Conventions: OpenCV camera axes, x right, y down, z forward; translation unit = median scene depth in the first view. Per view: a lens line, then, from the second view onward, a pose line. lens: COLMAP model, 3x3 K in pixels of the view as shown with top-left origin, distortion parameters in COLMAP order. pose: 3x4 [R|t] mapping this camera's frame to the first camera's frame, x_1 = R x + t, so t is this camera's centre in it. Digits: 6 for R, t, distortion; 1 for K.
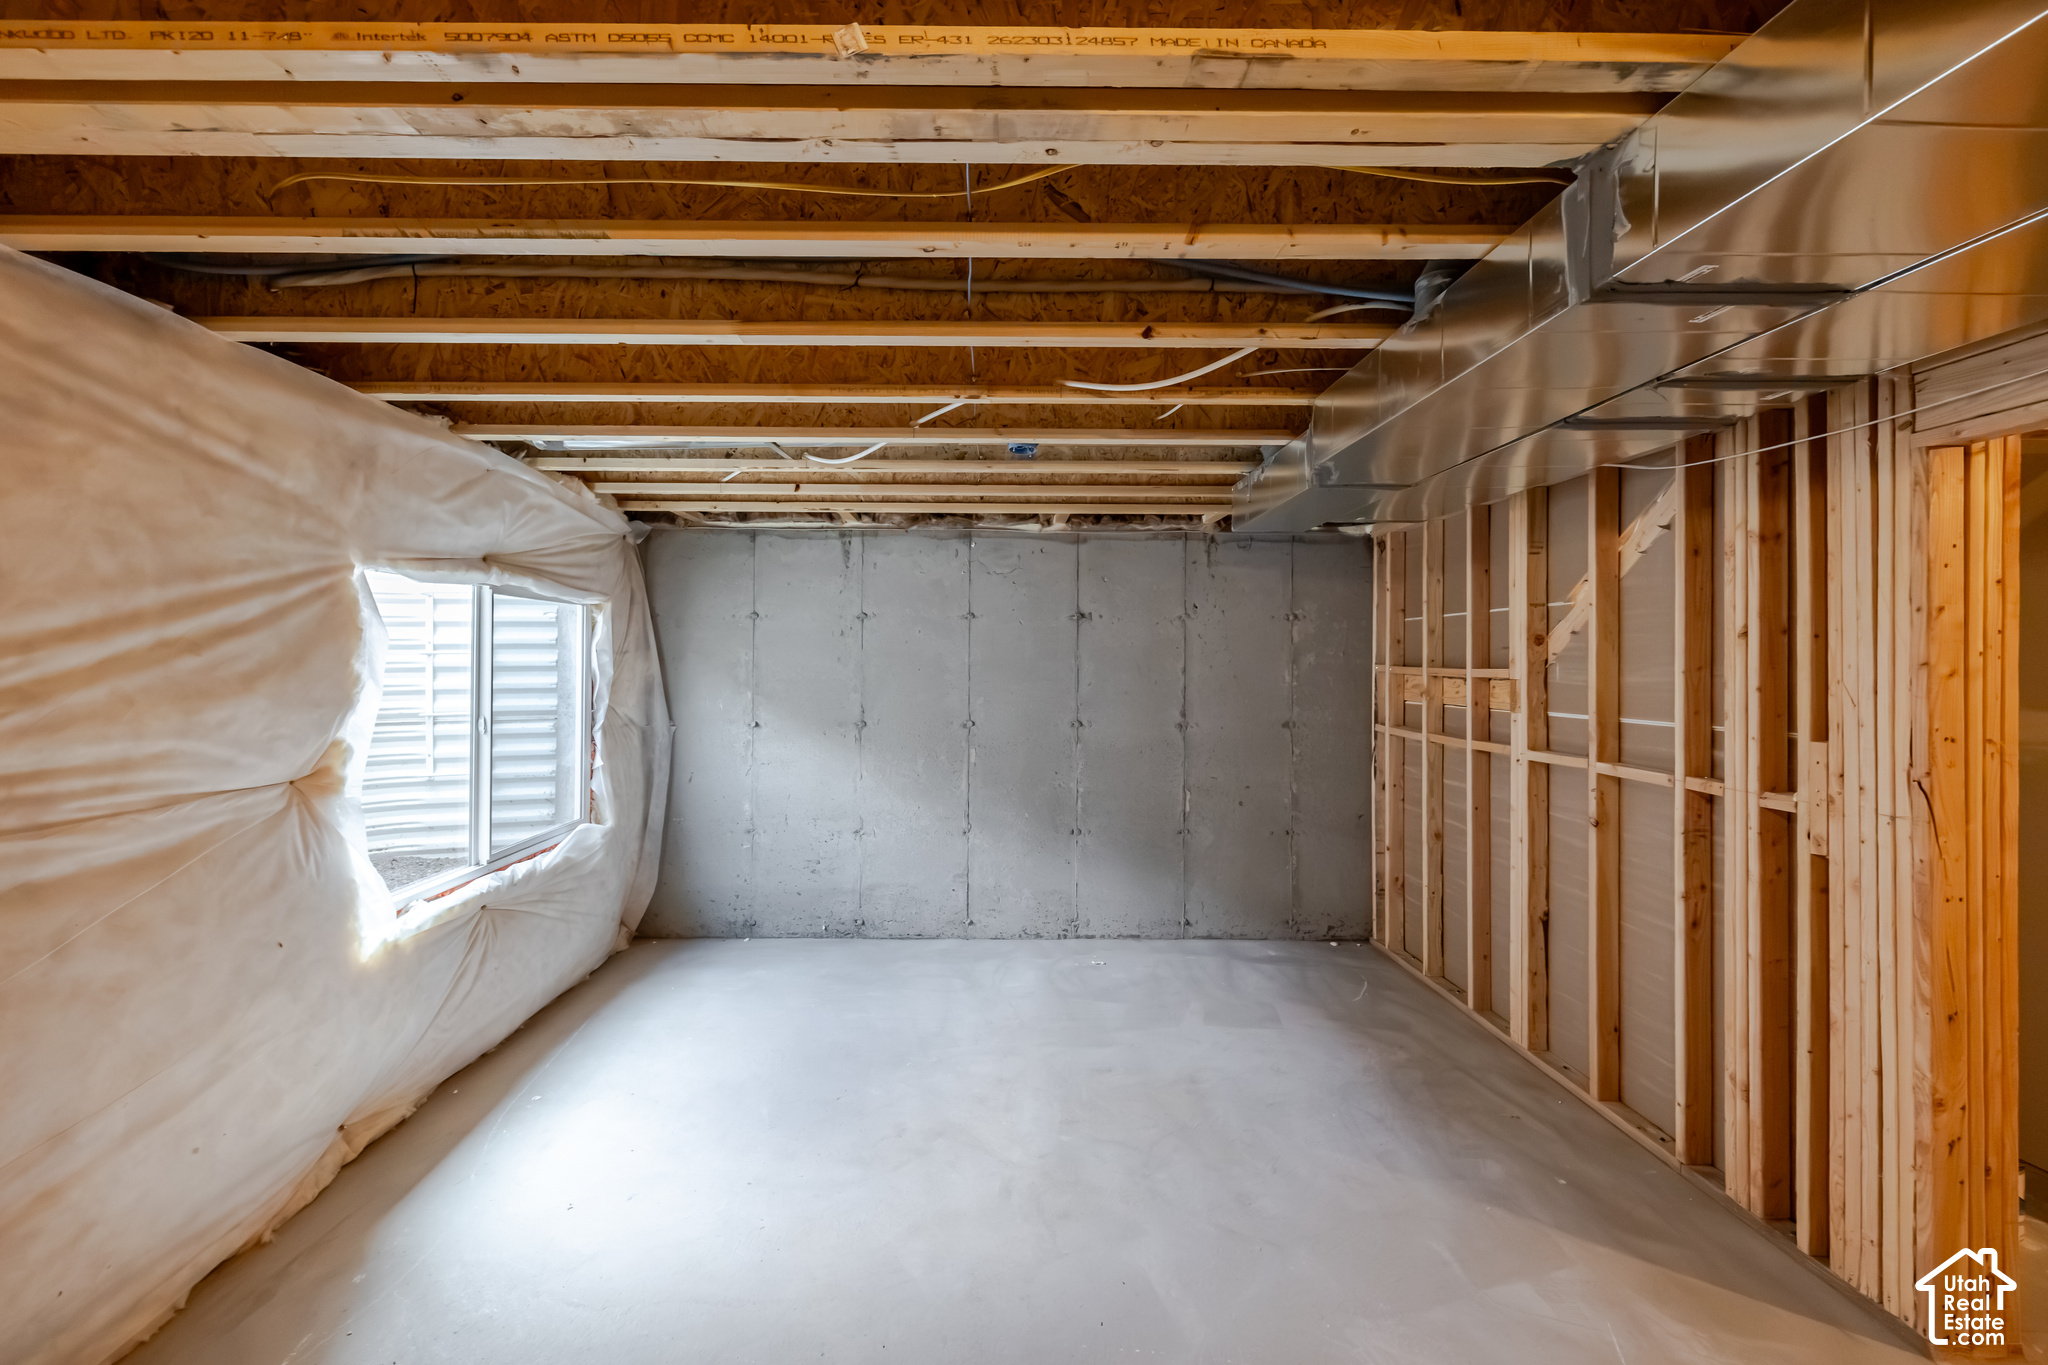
lens RADIAL K [[875.8, 0, 1022.7], [0, 875.8, 645.0], [0, 0, 1]] dist [0.000850, 0.000235]
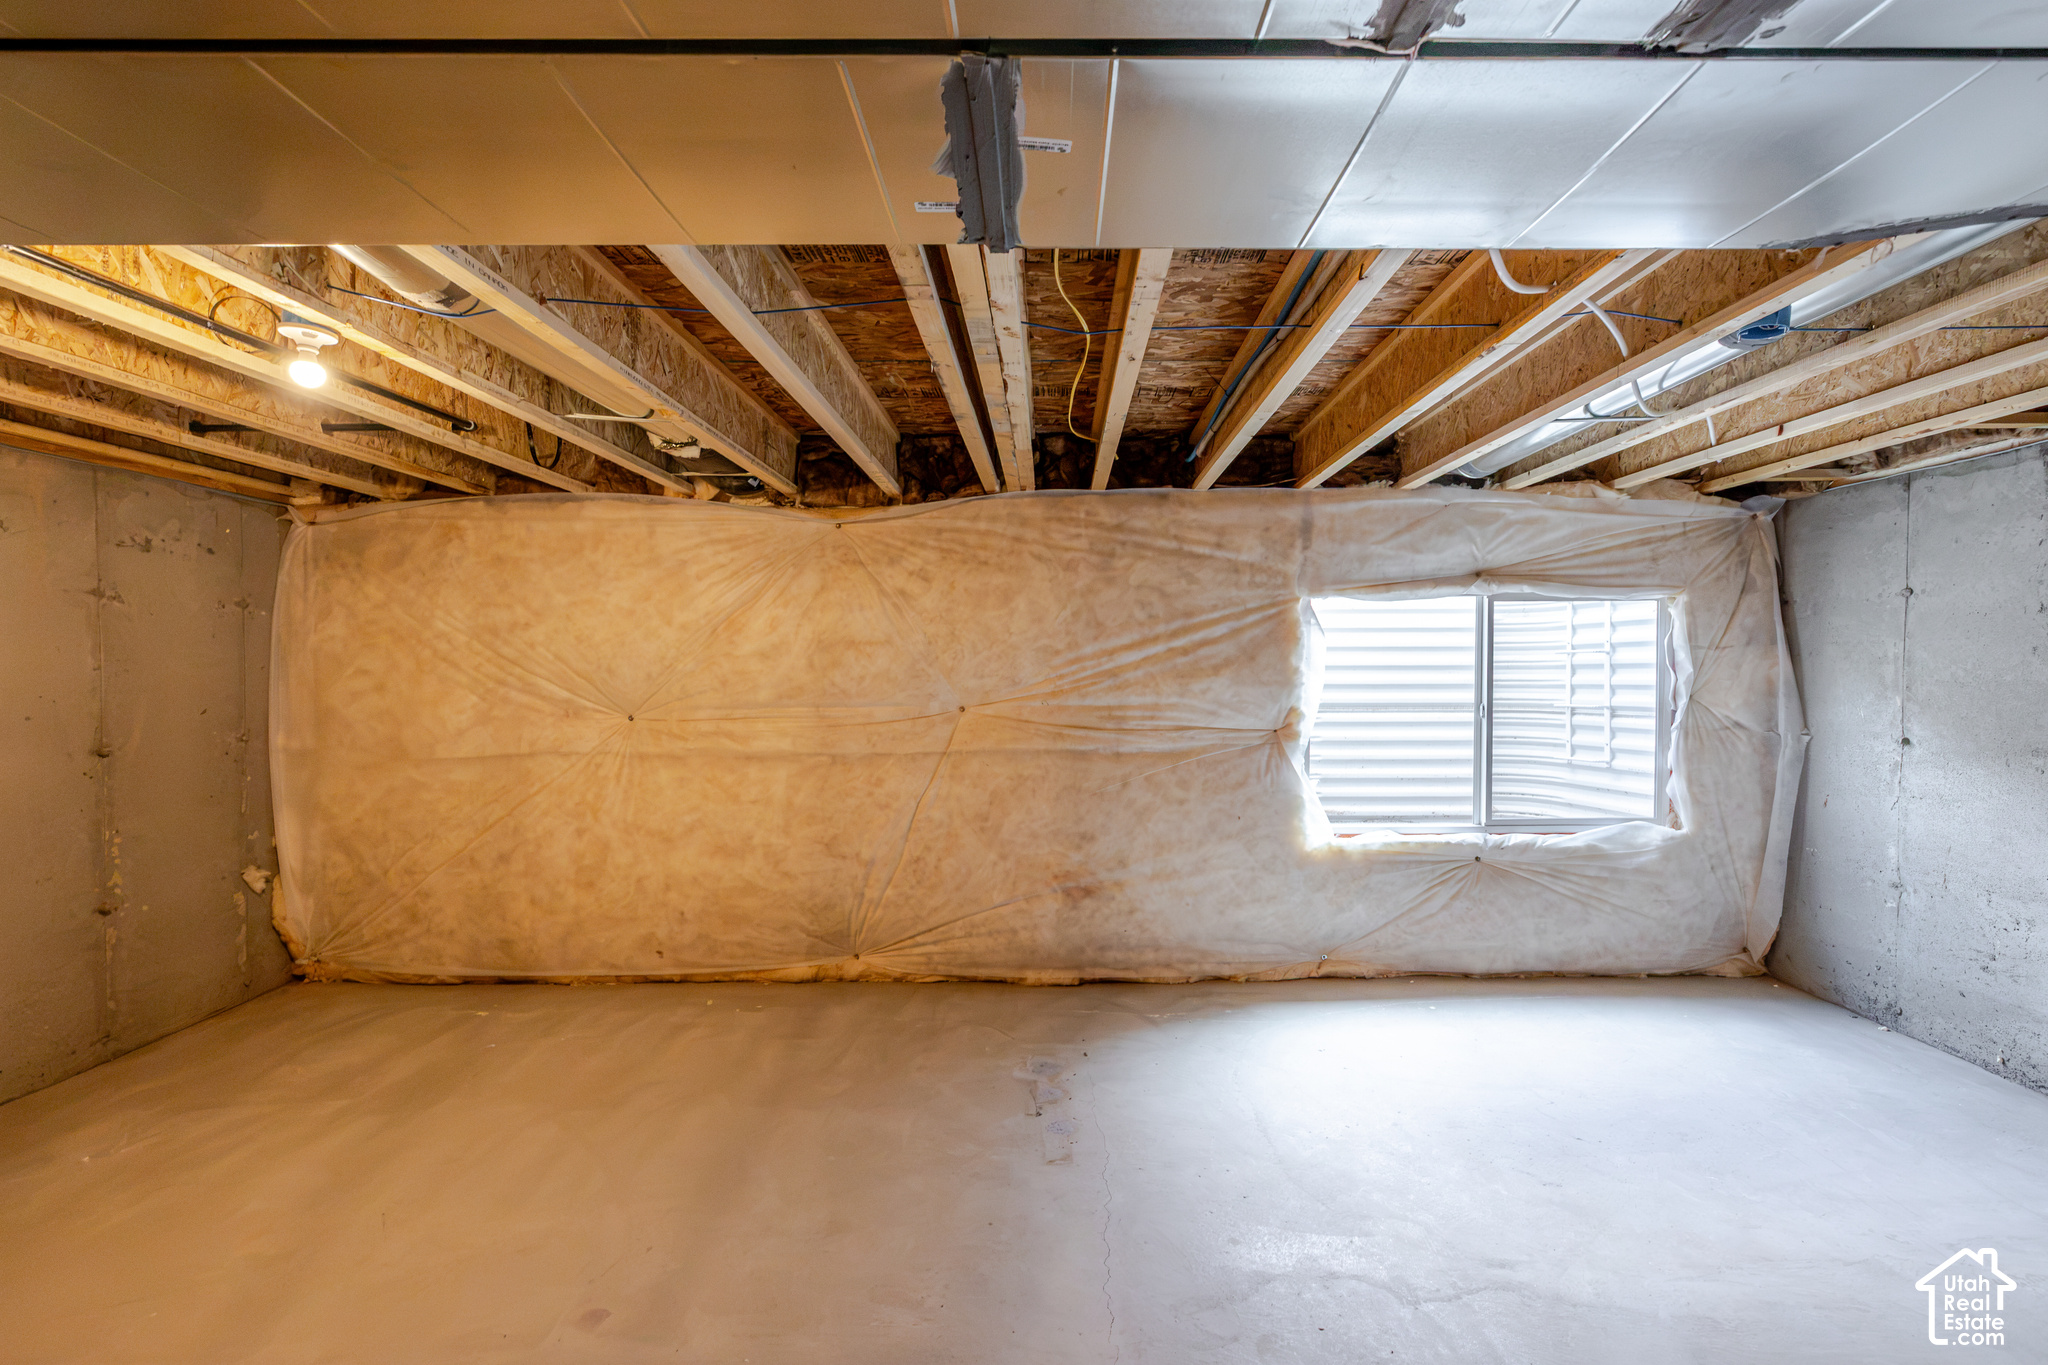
lens RADIAL K [[875.8, 0, 1022.7], [0, 875.8, 645.0], [0, 0, 1]] dist [0.000850, 0.000235]
pose [[-0.026666, -0.029446, -0.999211, 0.809007], [0.021556, 0.999317, -0.030024, 0.030106], [0.999412, -0.022340, -0.026013, 0.521544]]
